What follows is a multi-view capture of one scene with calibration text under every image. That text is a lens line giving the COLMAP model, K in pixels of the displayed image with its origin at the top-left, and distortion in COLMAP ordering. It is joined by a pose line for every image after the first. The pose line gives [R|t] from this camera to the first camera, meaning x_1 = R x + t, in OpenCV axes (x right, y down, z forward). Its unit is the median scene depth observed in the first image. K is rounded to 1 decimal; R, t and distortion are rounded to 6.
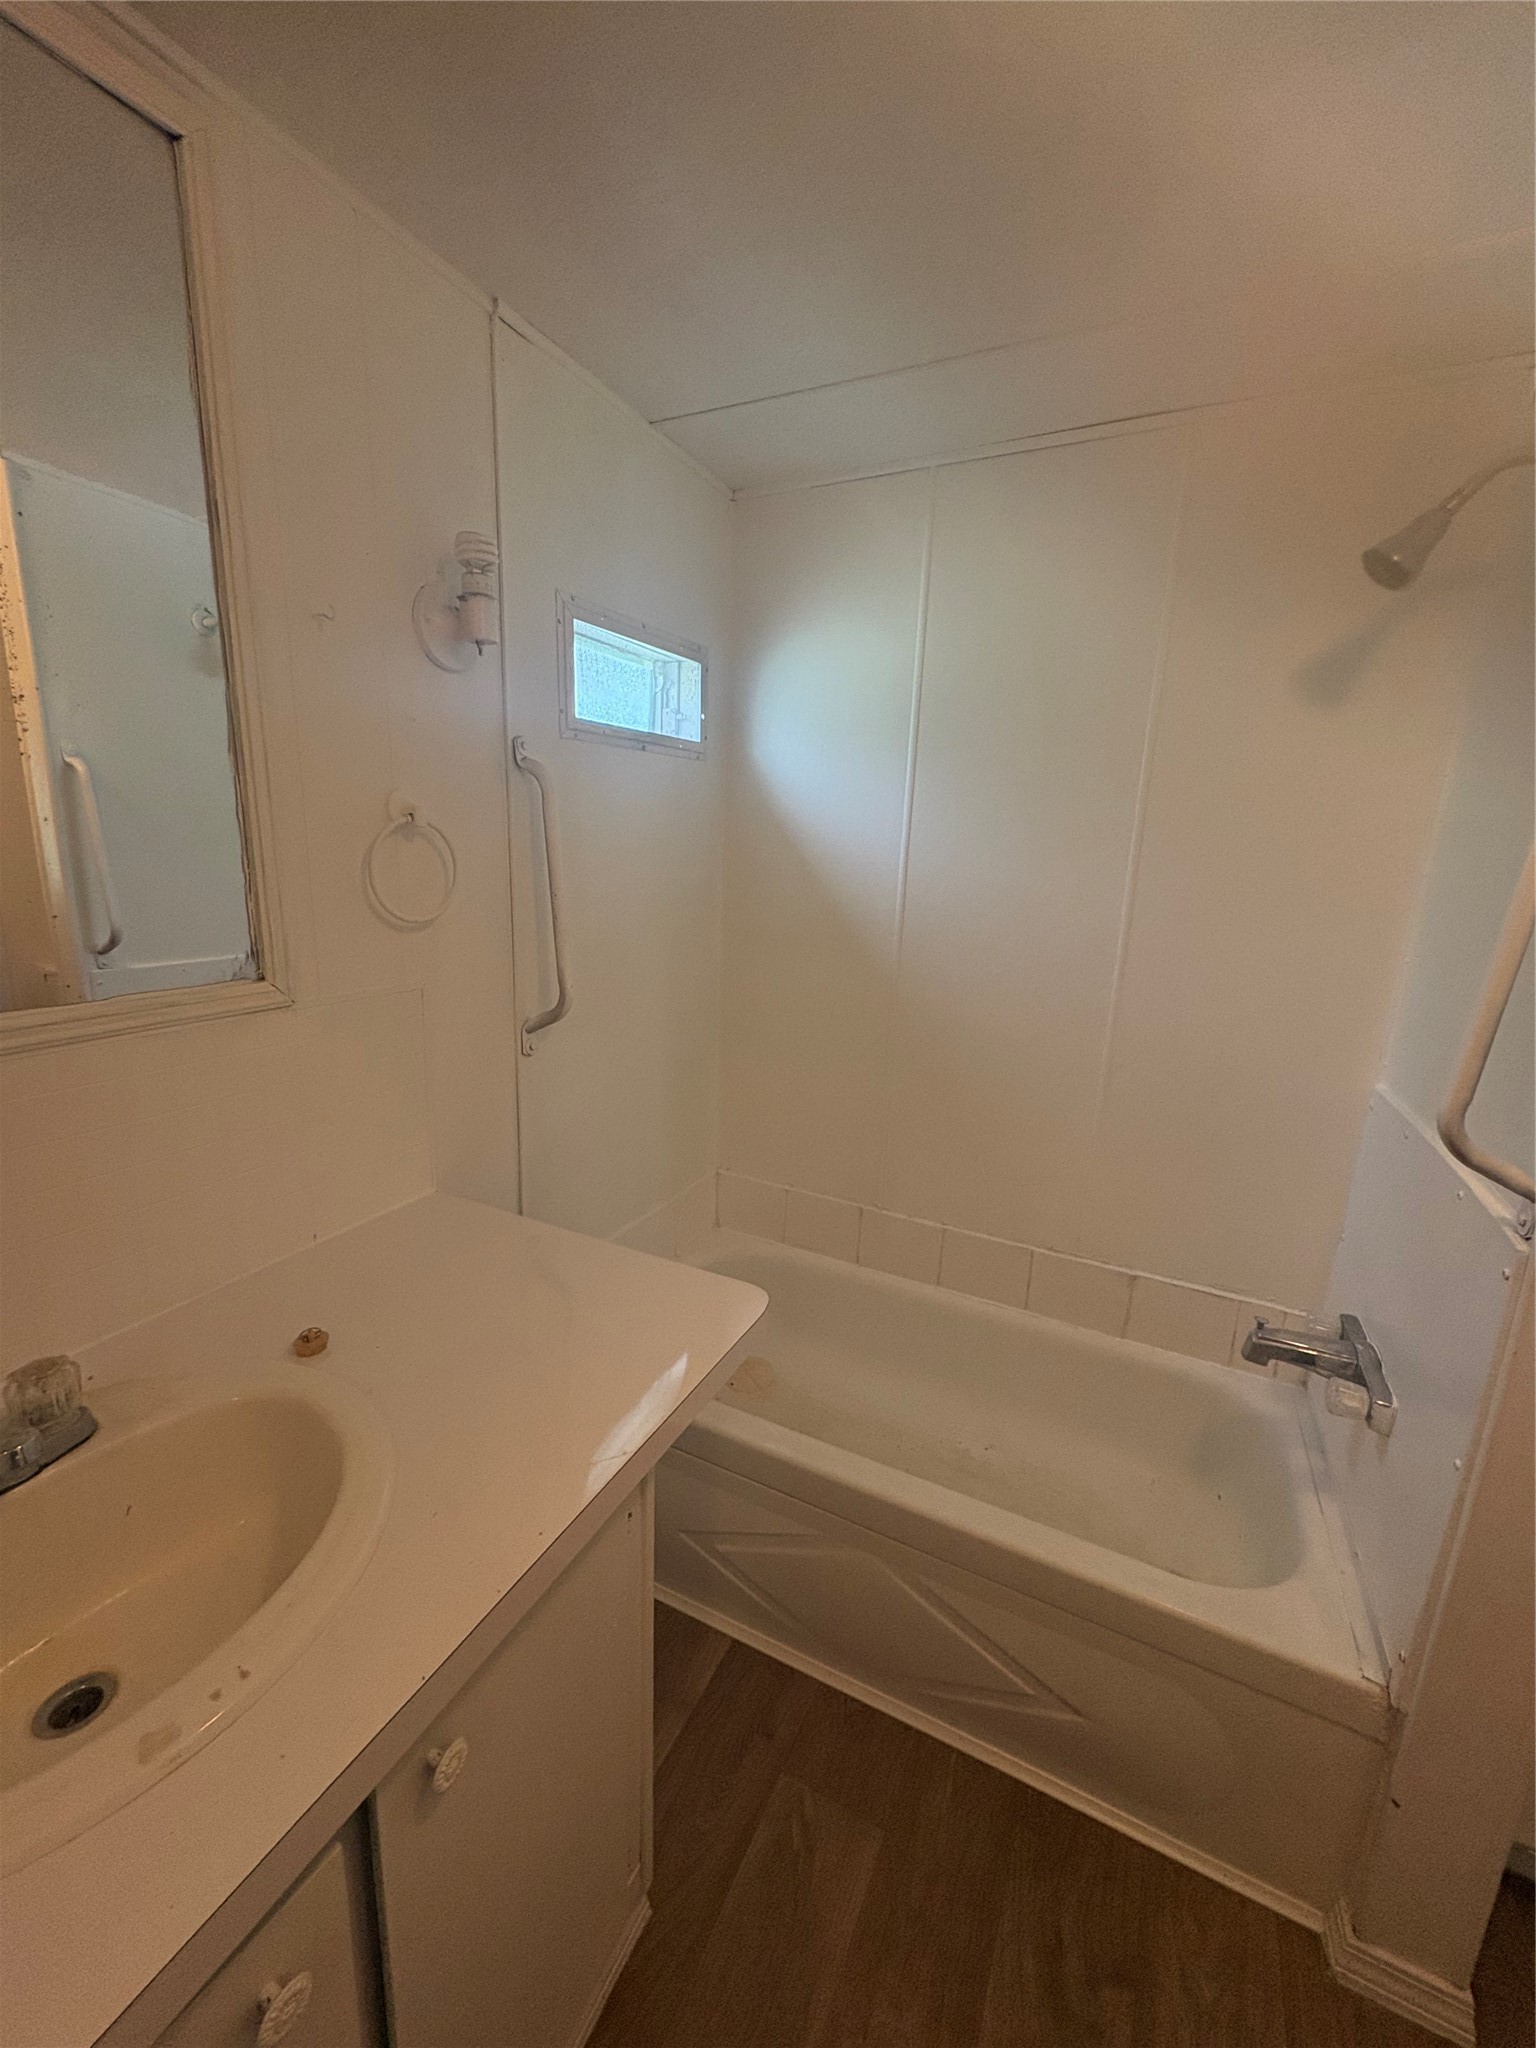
lens RADIAL K [[810.3, 0, 768.4], [0, 810.3, 1024.5], [0, 0, 1]] dist [0.002332, -0.000510]
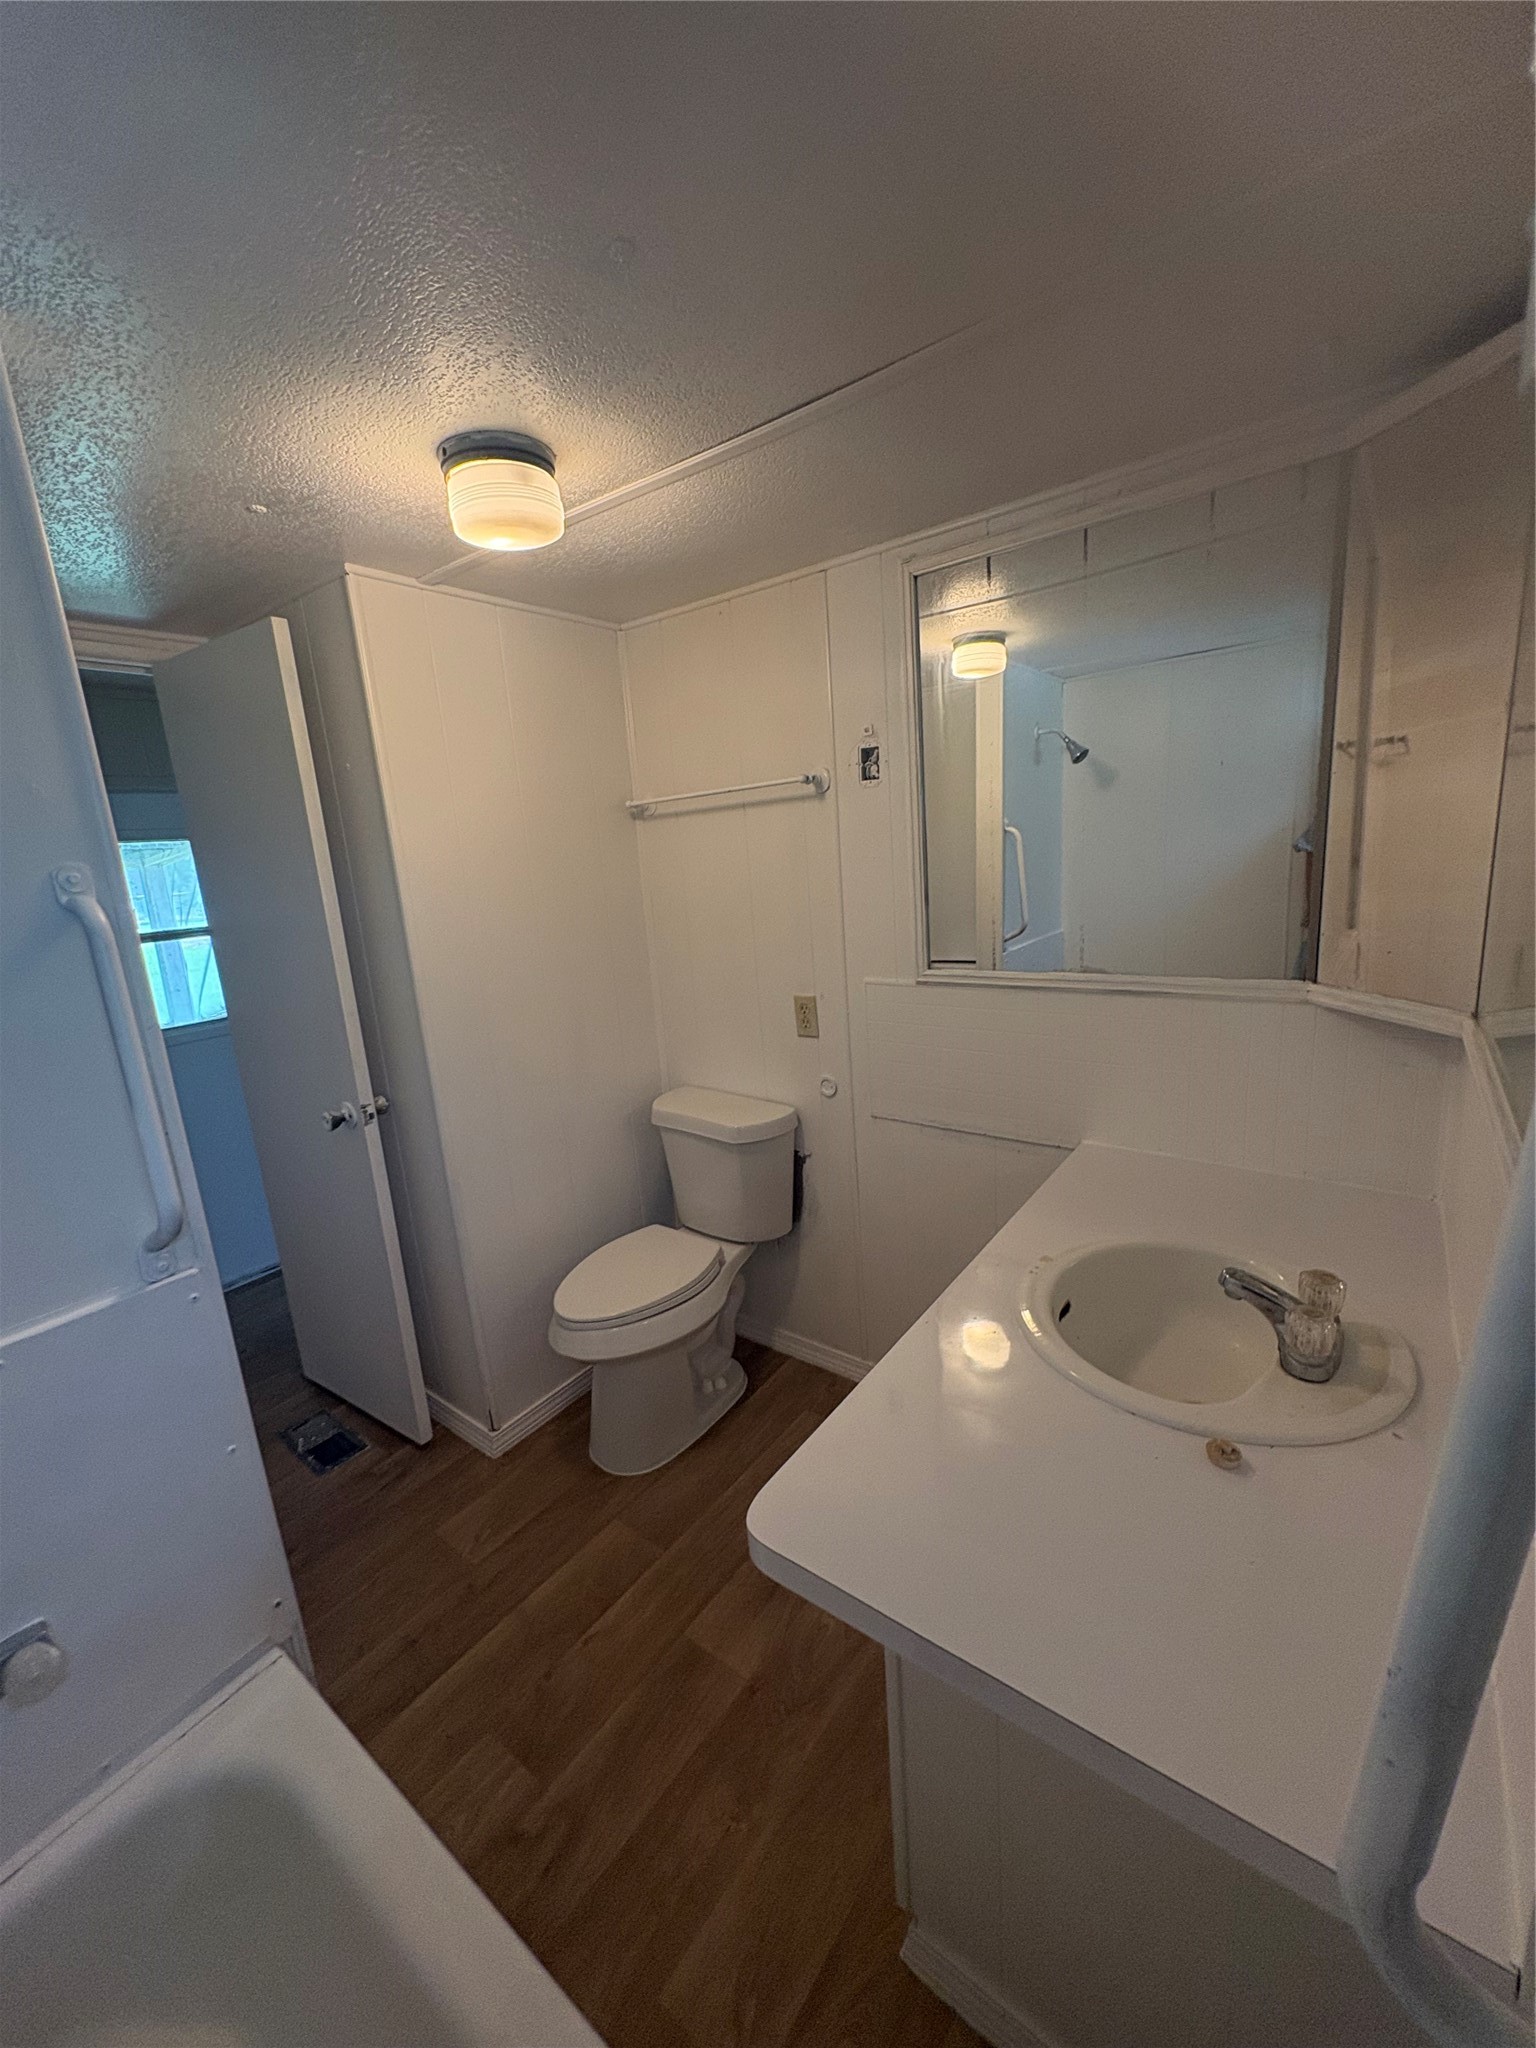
lens RADIAL K [[810.3, 0, 772.2], [0, 810.3, 1027.0], [0, 0, 1]] dist [0.002332, -0.000510]
pose [[-0.985073, -0.008620, 0.171922, -0.155367], [0.067037, 0.900687, 0.429265, -0.451884], [-0.158548, 0.434383, -0.886665, 1.467213]]
